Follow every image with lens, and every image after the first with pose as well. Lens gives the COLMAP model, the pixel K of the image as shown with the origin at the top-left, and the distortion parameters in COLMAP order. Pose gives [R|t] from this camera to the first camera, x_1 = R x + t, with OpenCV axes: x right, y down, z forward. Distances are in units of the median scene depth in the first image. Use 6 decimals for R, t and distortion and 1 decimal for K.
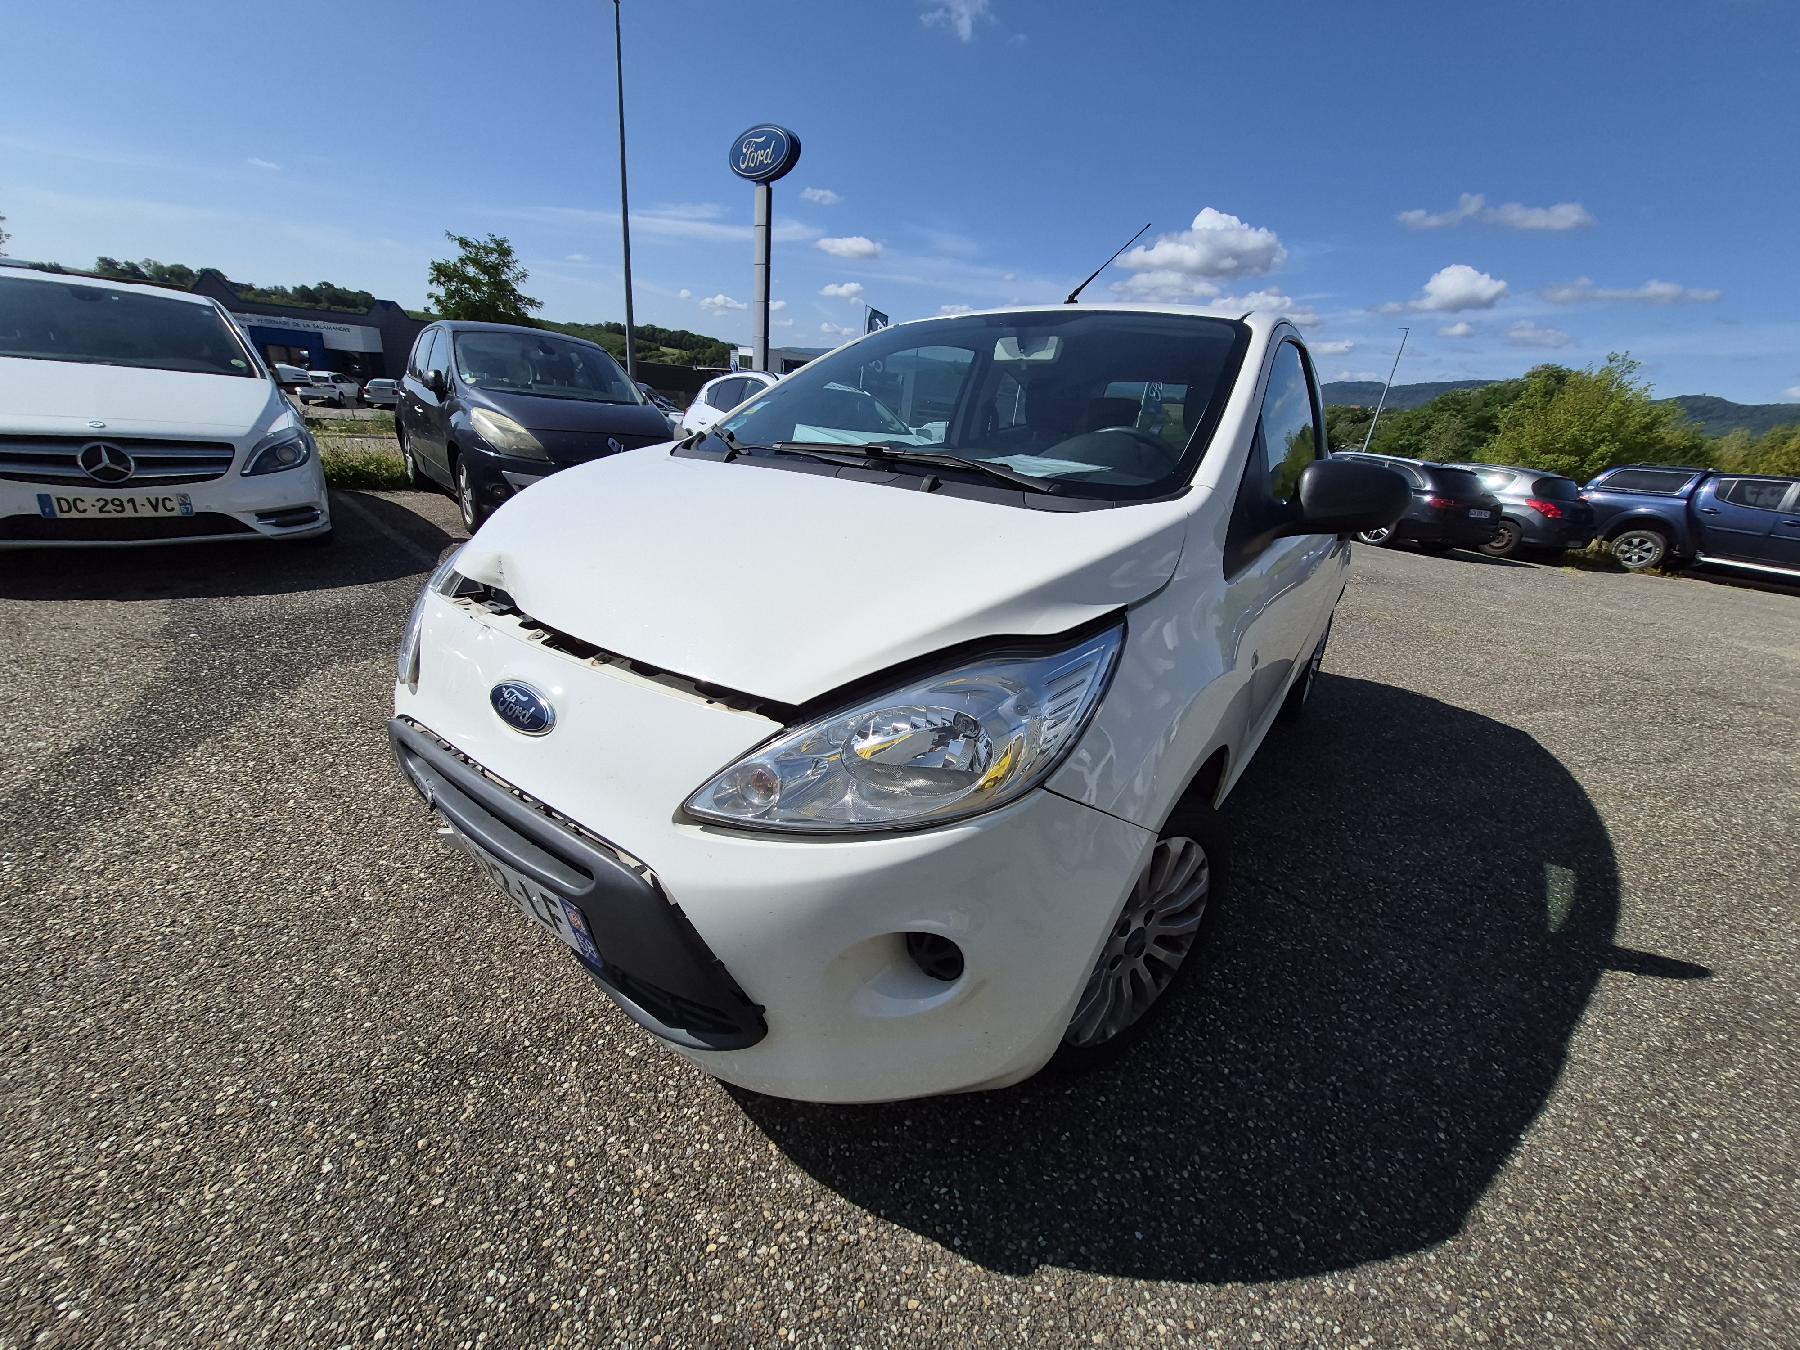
lens RADIAL K [[705.1, 0, 901.4], [0, 705.1, 686.3], [0, 0, 1]] dist [0.004774, -0.002467]
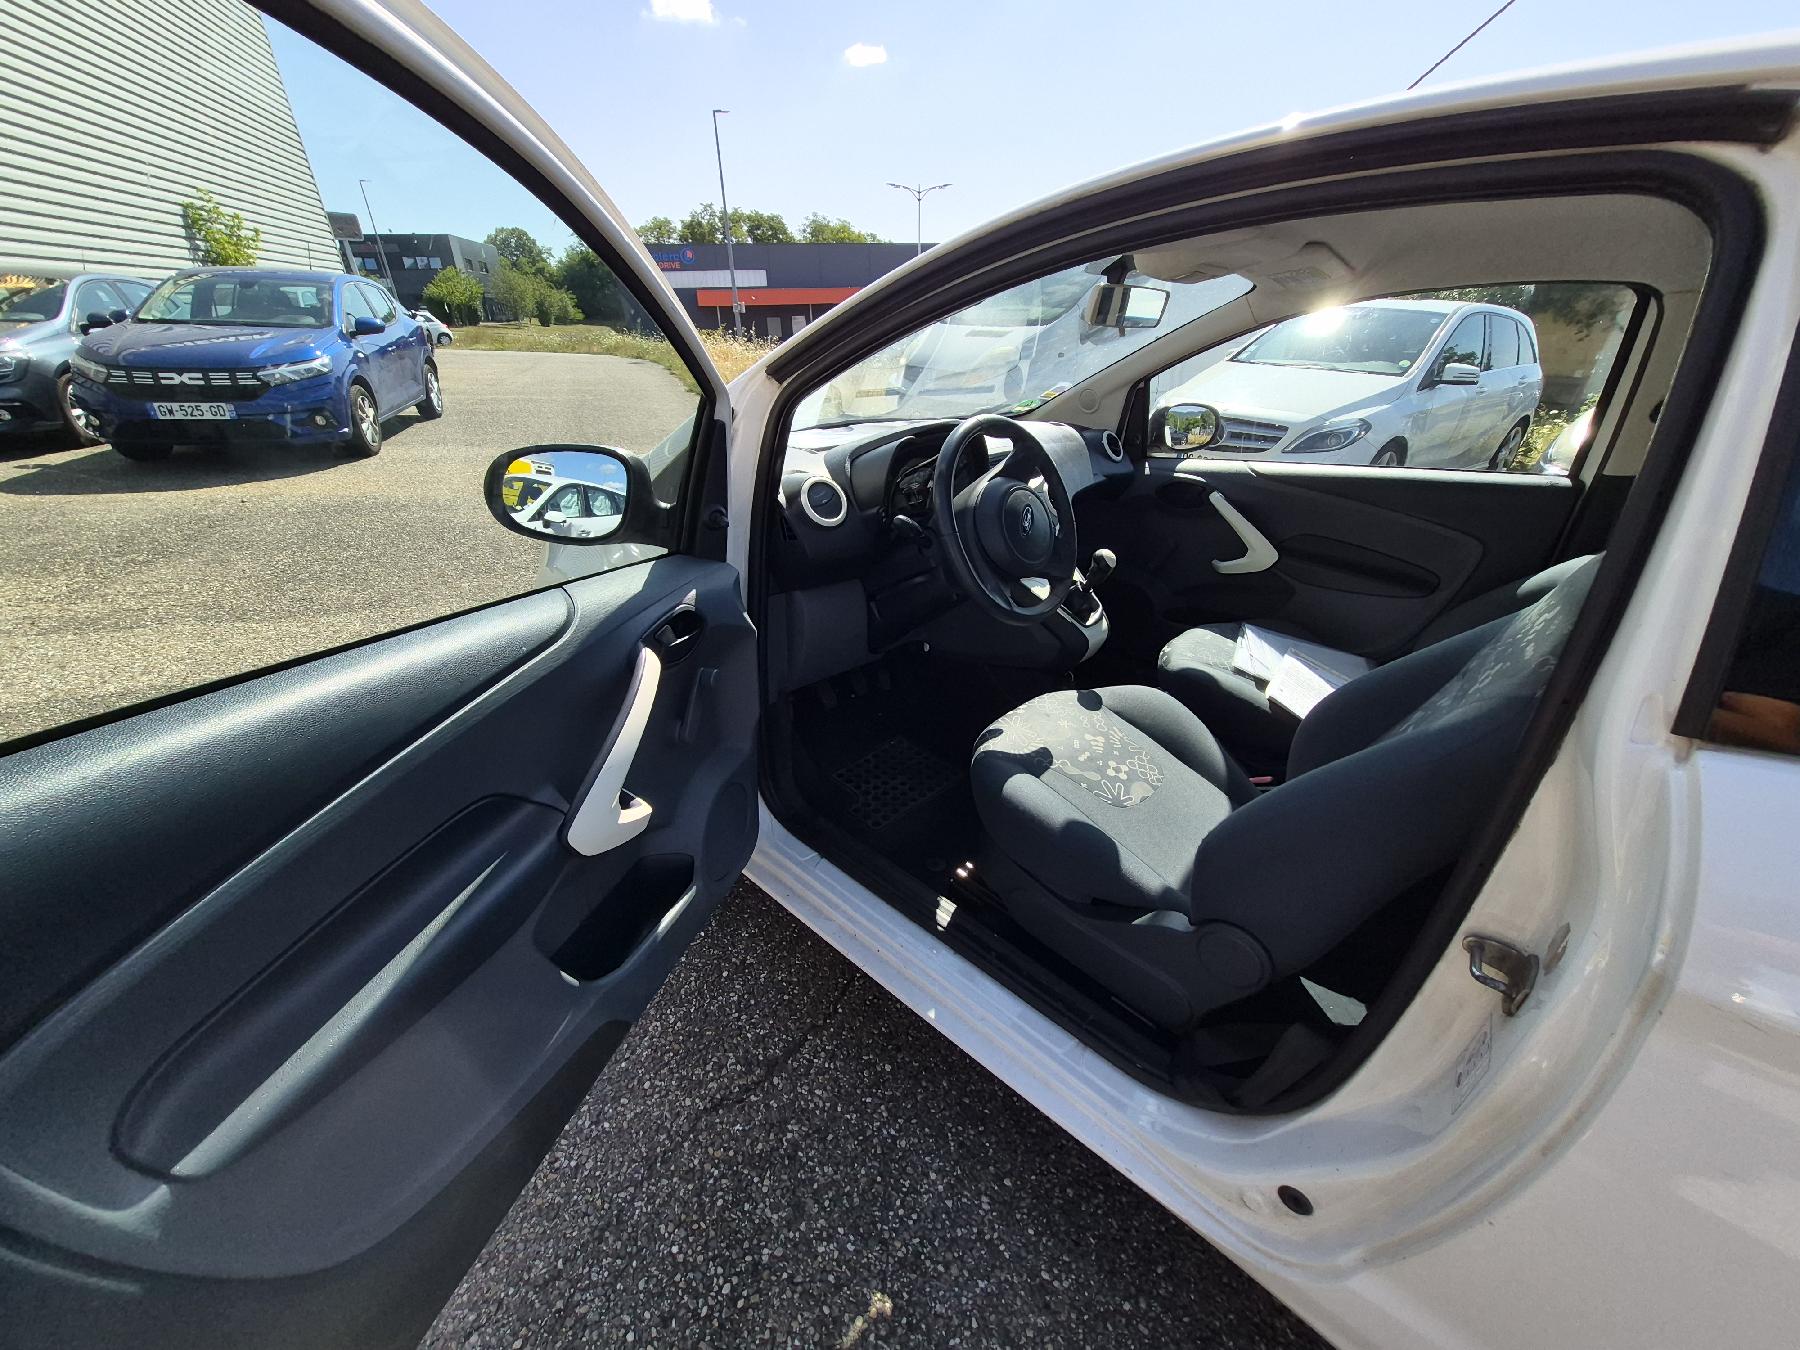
lens RADIAL K [[705.1, 0, 891.6], [0, 705.1, 678.3], [0, 0, 1]] dist [0.004774, -0.002467]
pose [[-0.122947, 0.377604, -0.917769, 0.704601], [-0.393041, 0.830639, 0.394408, -0.261866], [0.911264, 0.409213, 0.046289, 0.655415]]
